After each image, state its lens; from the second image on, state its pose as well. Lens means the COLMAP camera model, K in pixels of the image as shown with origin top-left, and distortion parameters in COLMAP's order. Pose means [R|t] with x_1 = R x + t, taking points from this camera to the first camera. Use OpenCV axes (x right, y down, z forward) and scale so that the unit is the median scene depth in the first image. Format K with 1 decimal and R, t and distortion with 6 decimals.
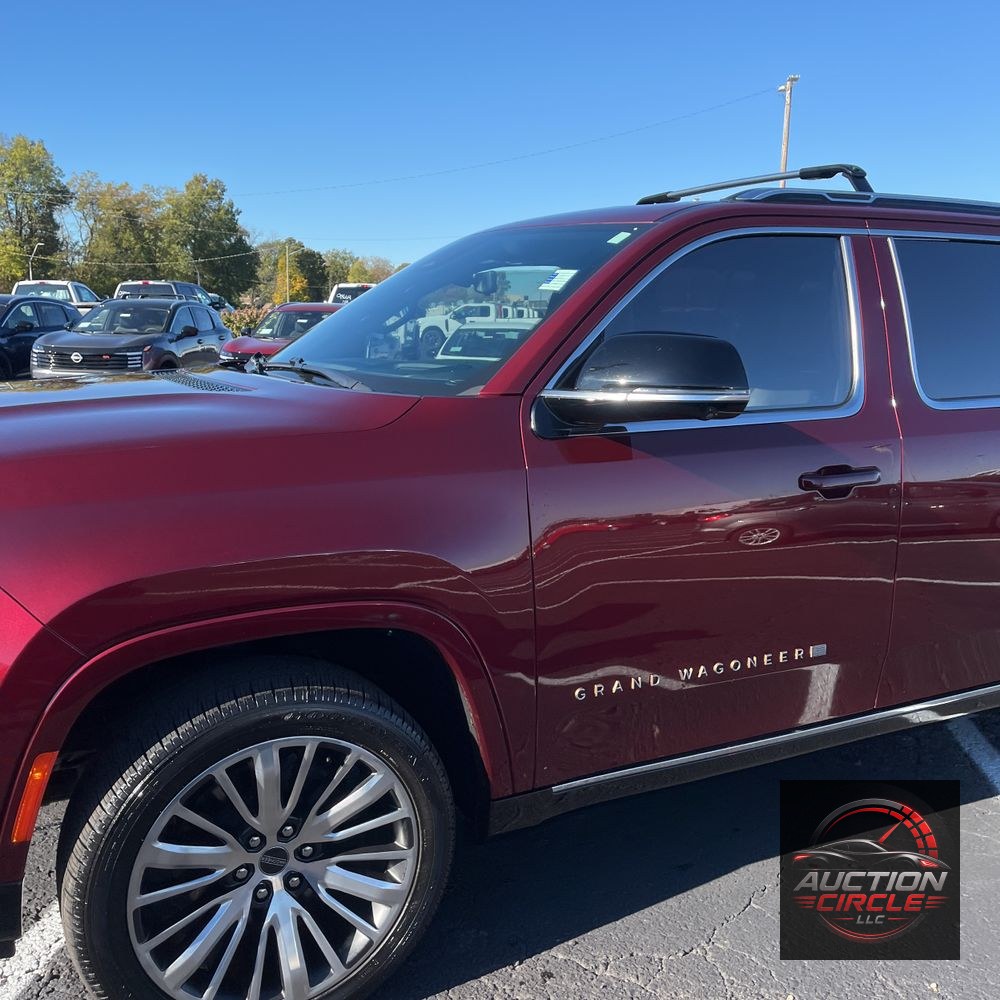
lens RADIAL K [[1012.8, 0, 500.0], [0, 1012.8, 500.0], [0, 0, 1]] dist [0.062230, -0.064497]
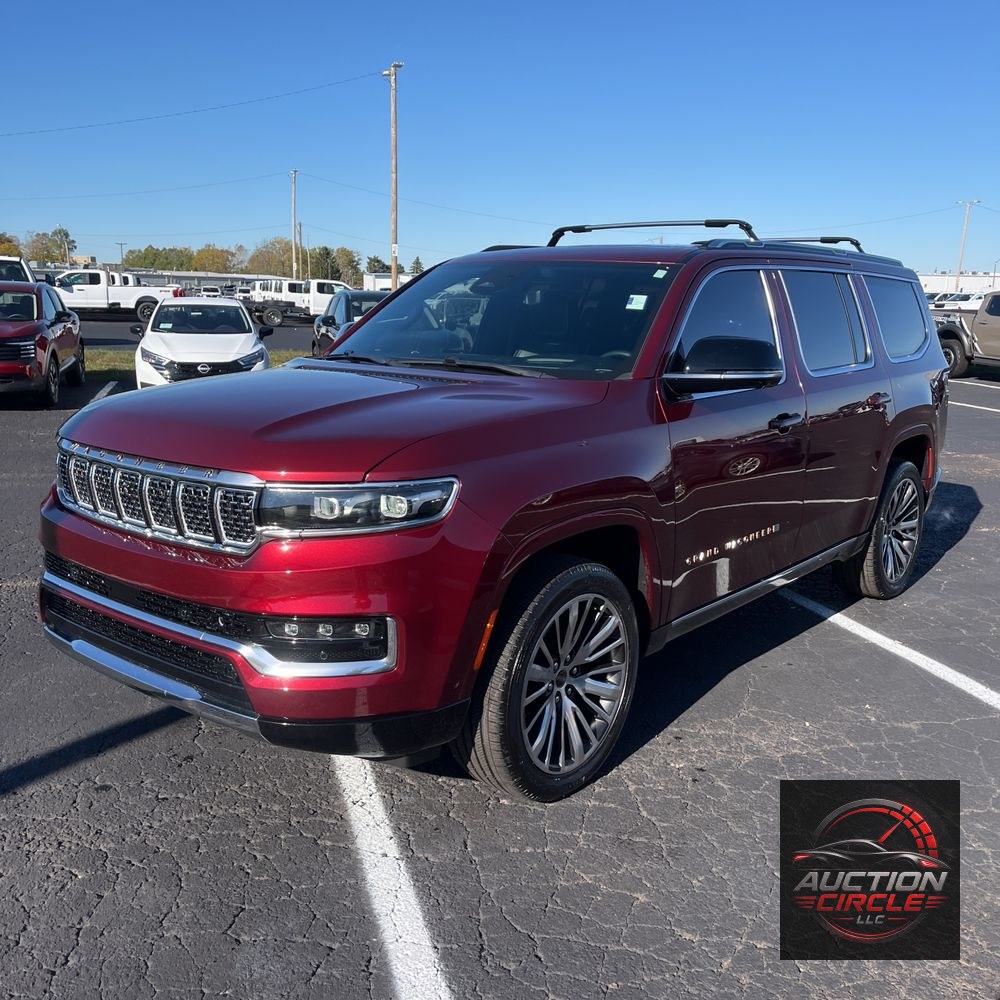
lens RADIAL K [[1001.4, 0, 501.6], [0, 1001.4, 477.5], [0, 0, 1]] dist [0.117323, -0.001297]
pose [[0.919727, -0.071764, 0.385944, -0.753299], [0.067521, 0.997416, 0.024556, -0.001046], [-0.386709, 0.003474, 0.922195, -0.342191]]
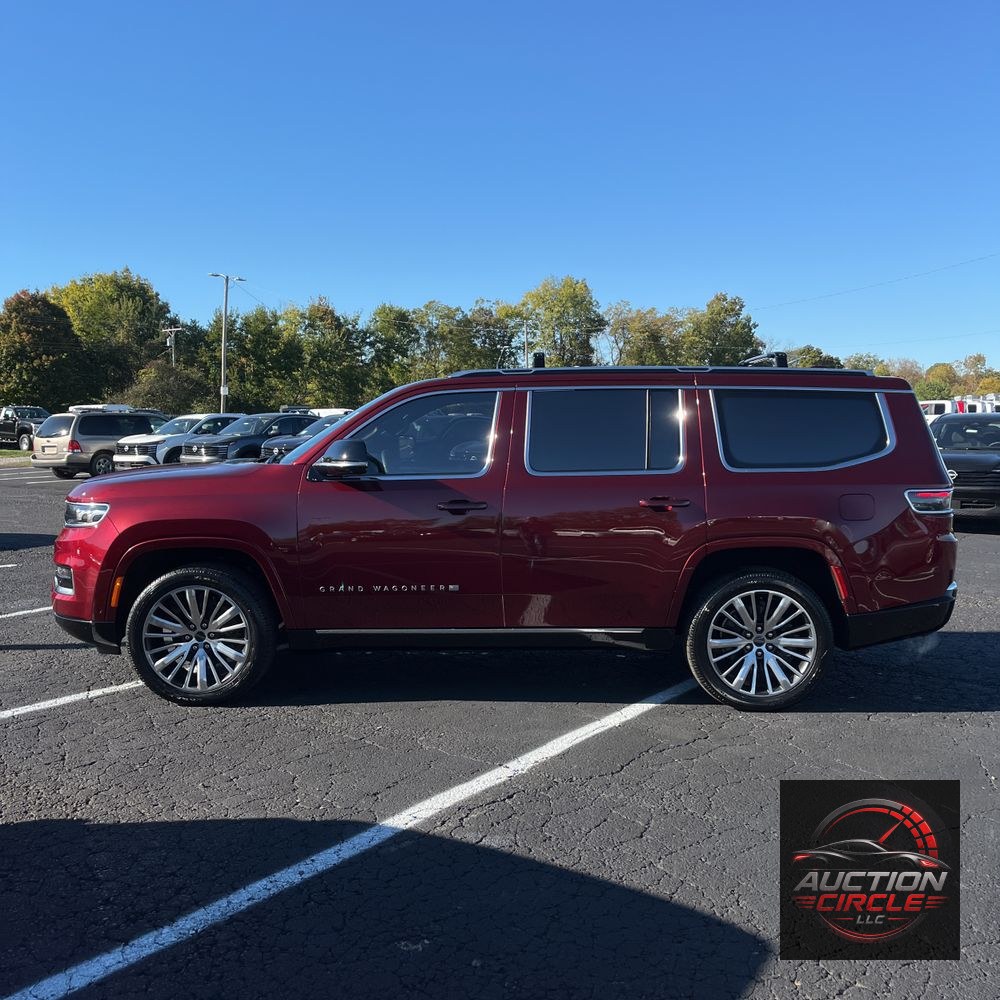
lens RADIAL K [[1012.8, 0, 500.0], [0, 1012.8, 500.0], [0, 0, 1]] dist [0.062230, -0.064497]
pose [[0.871990, 0.015909, -0.489266, 1.492006], [-0.065942, 0.994179, -0.085199, 0.148404], [0.485063, 0.106556, 0.867963, -0.820033]]
